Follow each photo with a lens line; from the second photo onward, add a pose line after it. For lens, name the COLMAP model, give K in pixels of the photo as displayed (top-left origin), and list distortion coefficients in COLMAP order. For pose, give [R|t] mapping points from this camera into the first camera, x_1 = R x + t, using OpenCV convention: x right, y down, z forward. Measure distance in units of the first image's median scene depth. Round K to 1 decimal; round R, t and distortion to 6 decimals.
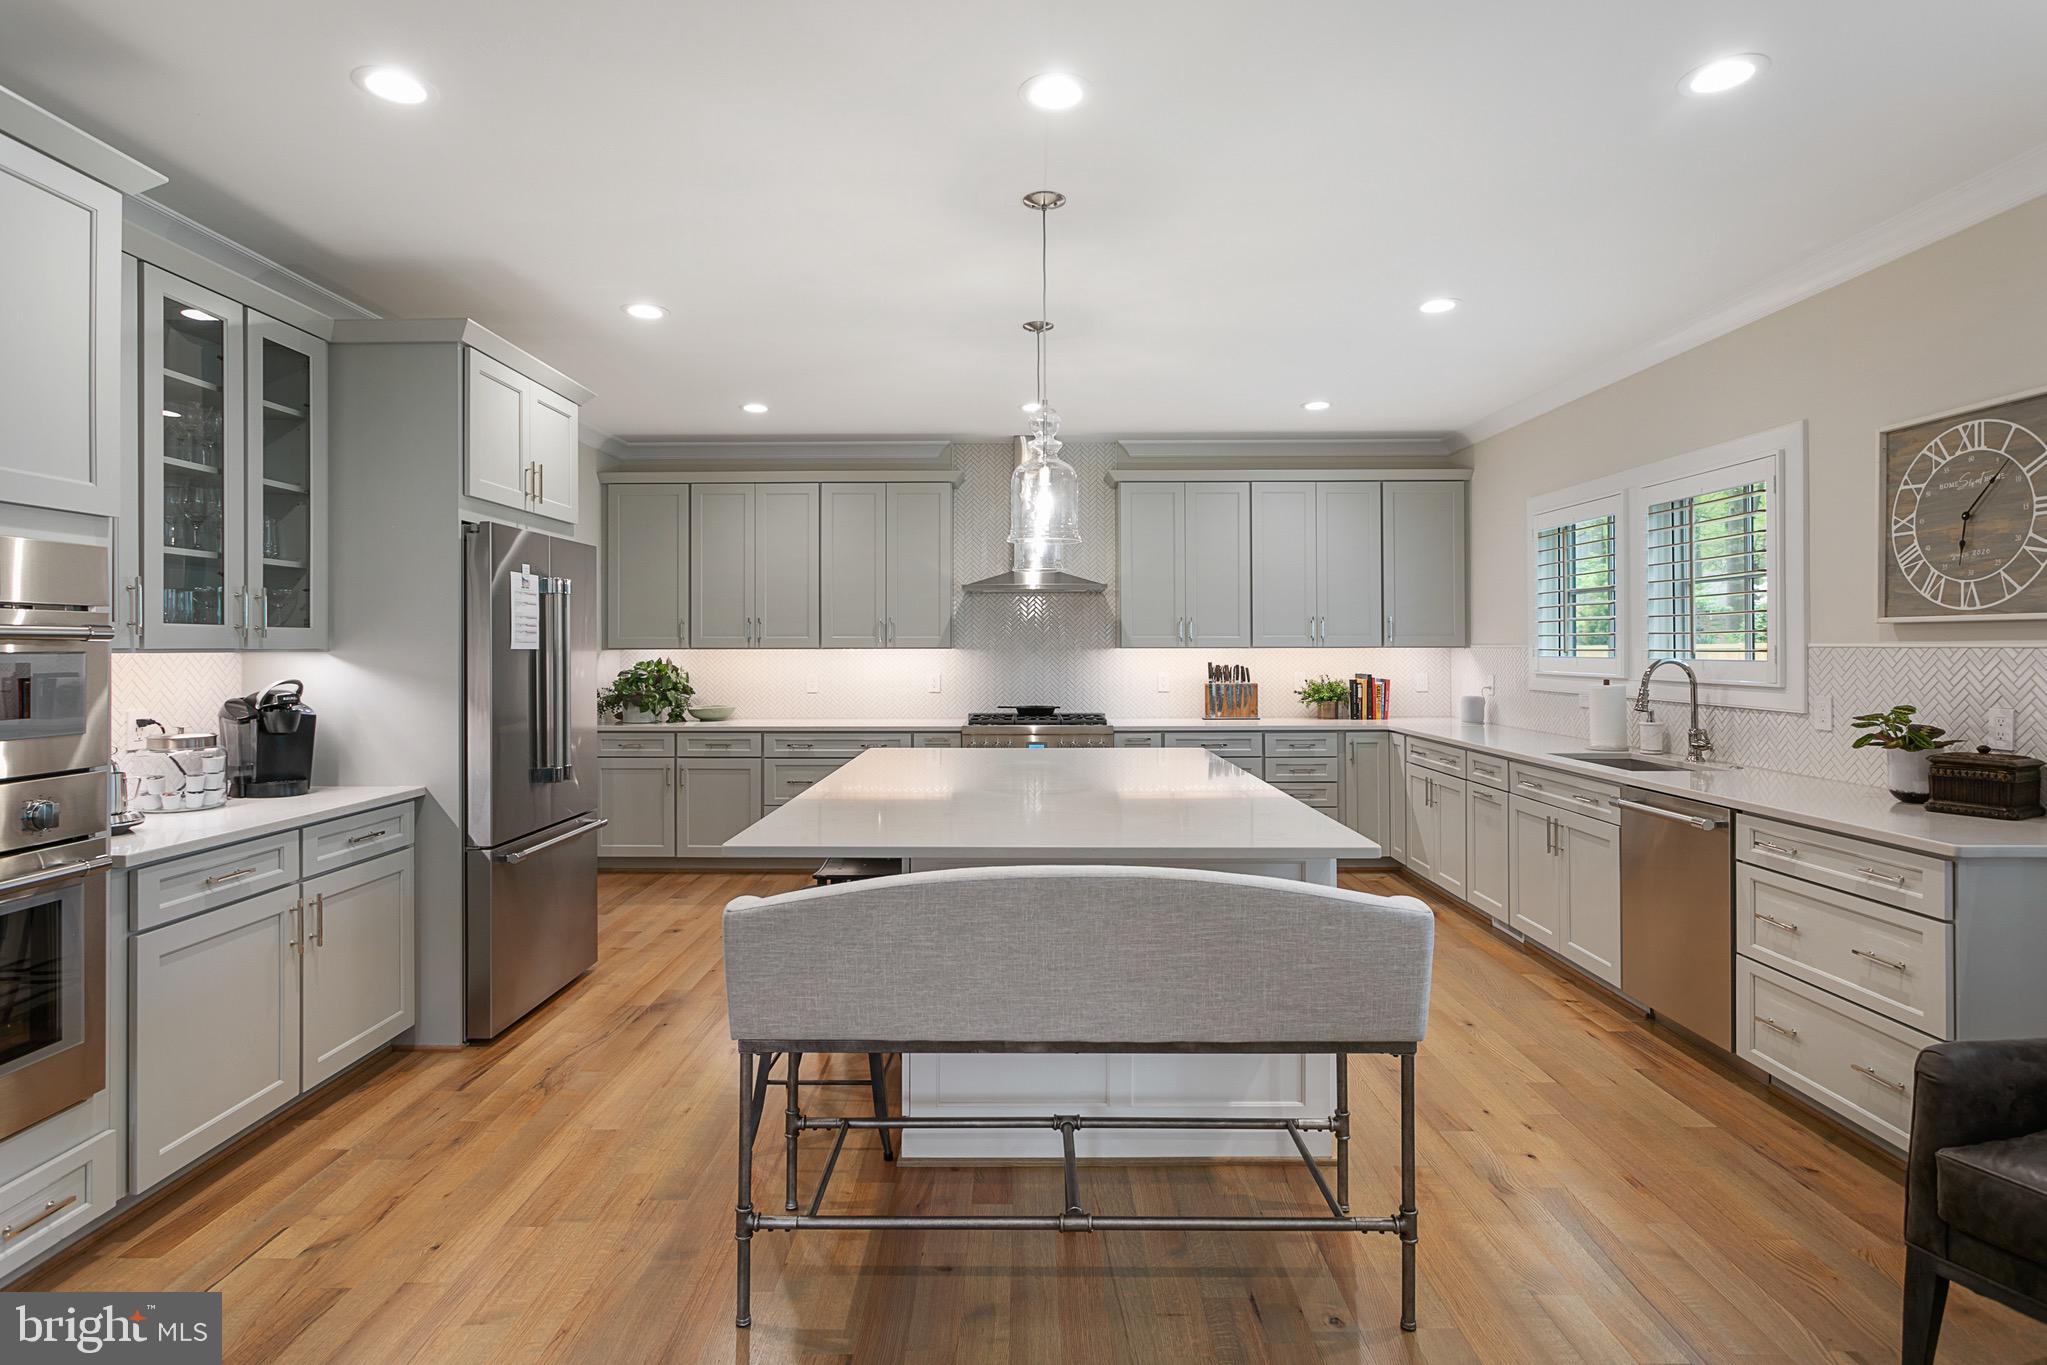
lens RADIAL K [[1055.4, 0, 1019.7], [0, 1055.4, 638.8], [0, 0, 1]] dist [0.000732, -0.000169]
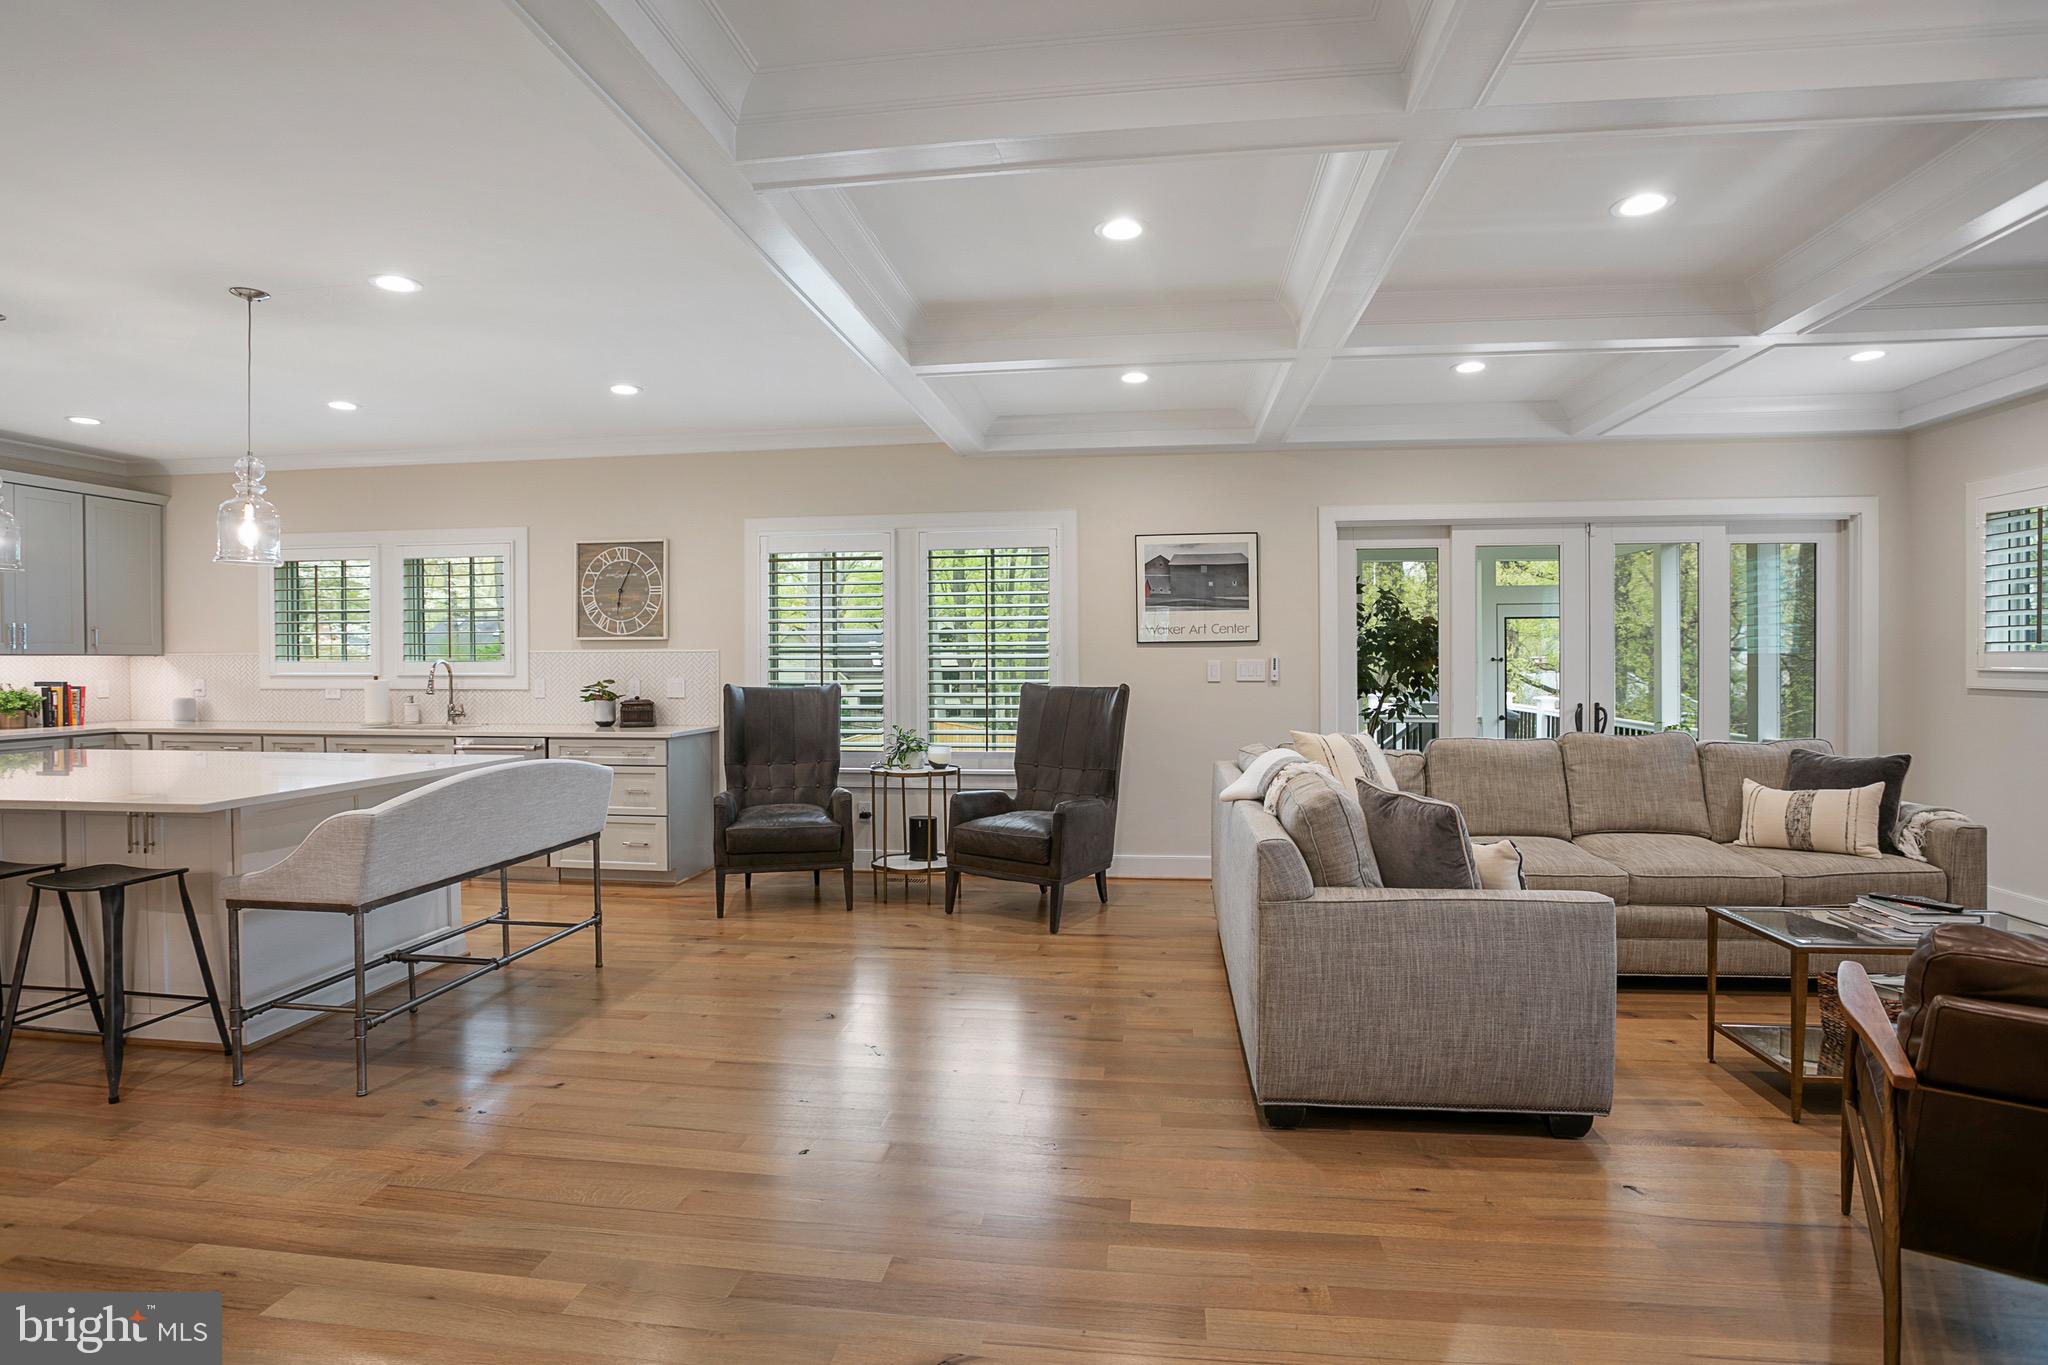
lens RADIAL K [[1067.1, 0, 998.7], [0, 1067.1, 655.8], [0, 0, 1]] dist [-0.059110, 0.031020]
pose [[0.146804, 0.003309, 0.989160, -0.819006], [-0.002459, 0.999993, -0.002981, 0.014723], [-0.989163, -0.001995, 0.146811, -0.054816]]
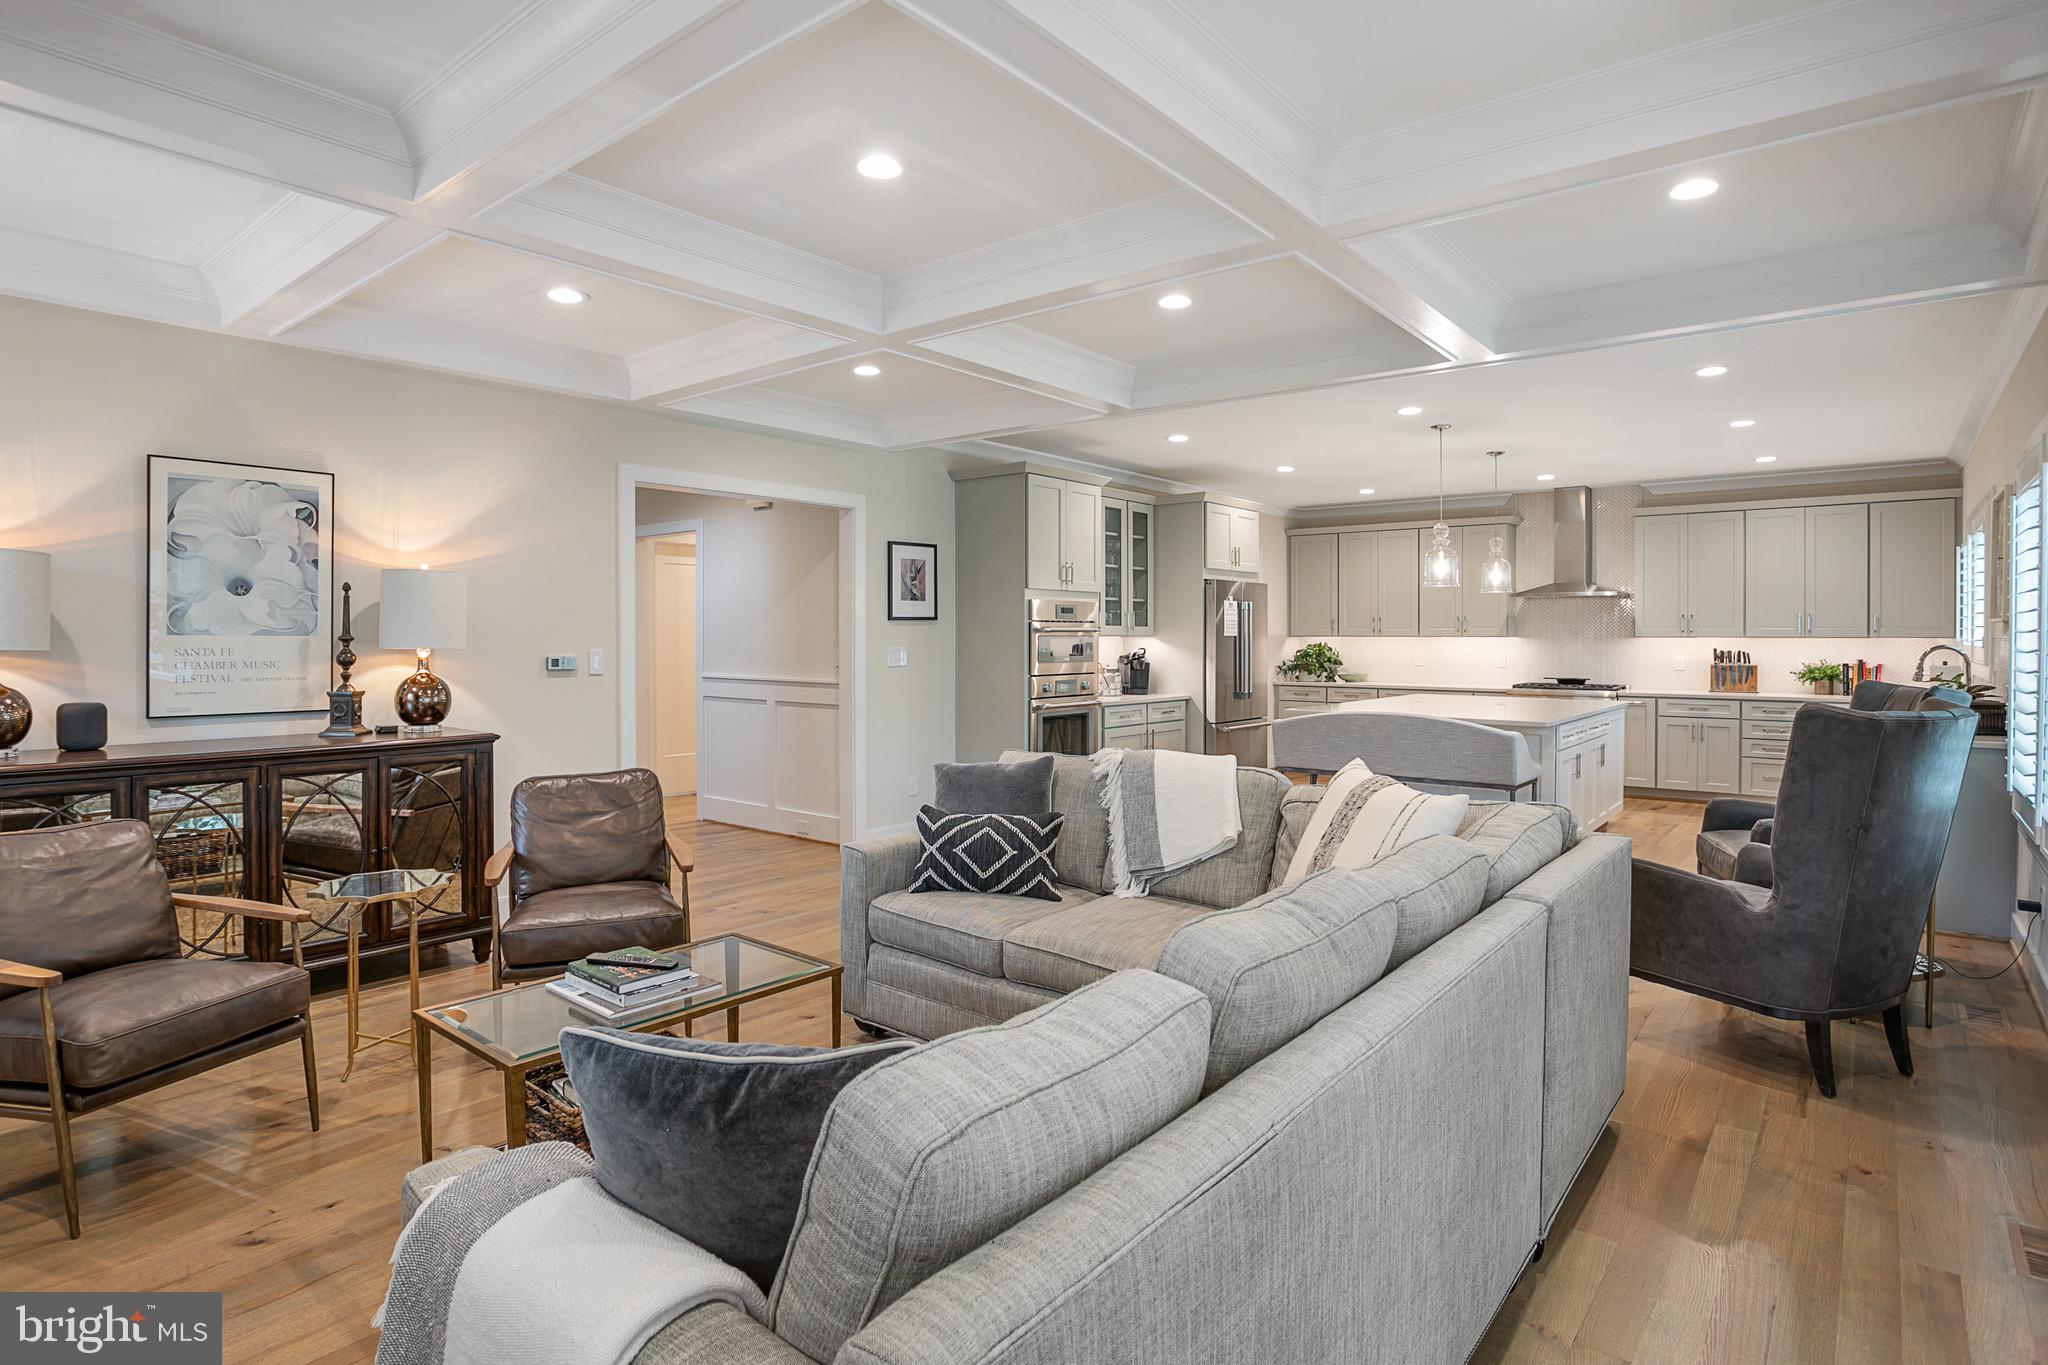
lens RADIAL K [[1067.1, 0, 998.7], [0, 1067.1, 655.8], [0, 0, 1]] dist [-0.059110, 0.031020]
pose [[0.764254, 0.015756, -0.644723, 0.536436], [0.001569, 0.999653, 0.026290, -0.006540], [0.644913, -0.021104, 0.763964, -0.909952]]
